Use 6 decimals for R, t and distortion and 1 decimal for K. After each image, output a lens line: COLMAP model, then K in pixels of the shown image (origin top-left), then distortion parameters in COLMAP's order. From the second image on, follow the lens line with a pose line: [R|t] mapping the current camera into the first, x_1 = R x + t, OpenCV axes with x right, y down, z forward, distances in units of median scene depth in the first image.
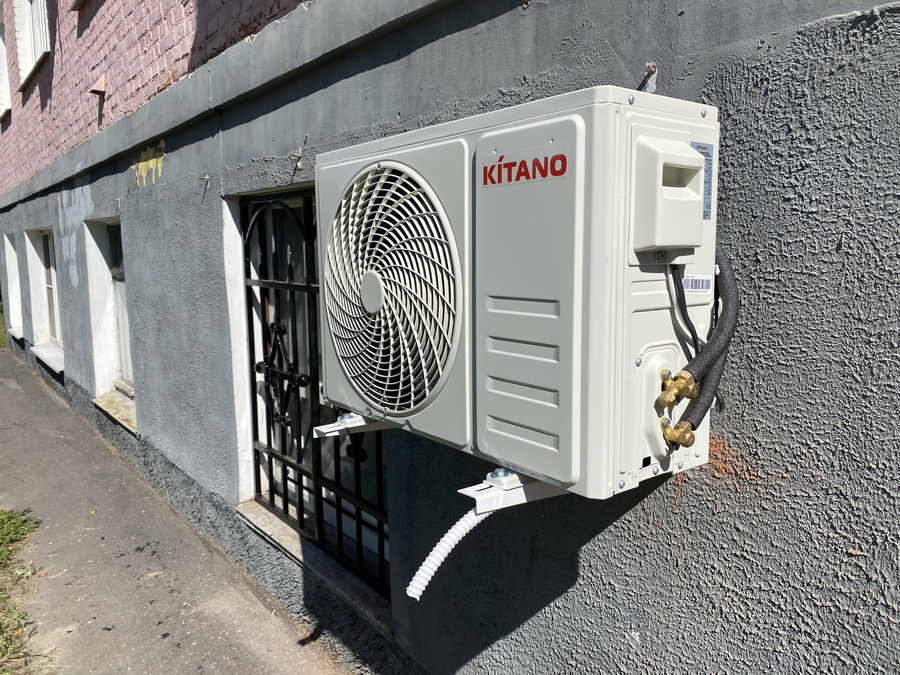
lens RADIAL K [[691.6, 0, 441.0], [0, 691.6, 327.3], [0, 0, 1]] dist [0.028848, -0.031548]
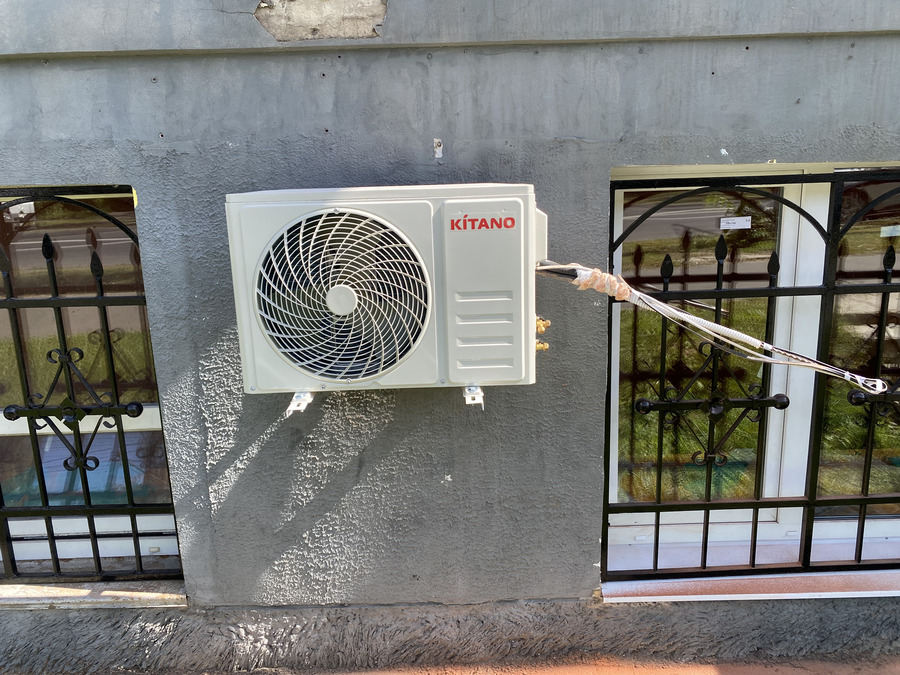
lens RADIAL K [[691.6, 0, 461.5], [0, 691.6, 319.9], [0, 0, 1]] dist [0.028848, -0.031548]
pose [[0.601408, -0.173868, 0.779794, -0.877612], [0.115848, 0.984695, 0.130208, -0.137995], [-0.790499, 0.012029, 0.612346, -0.051566]]
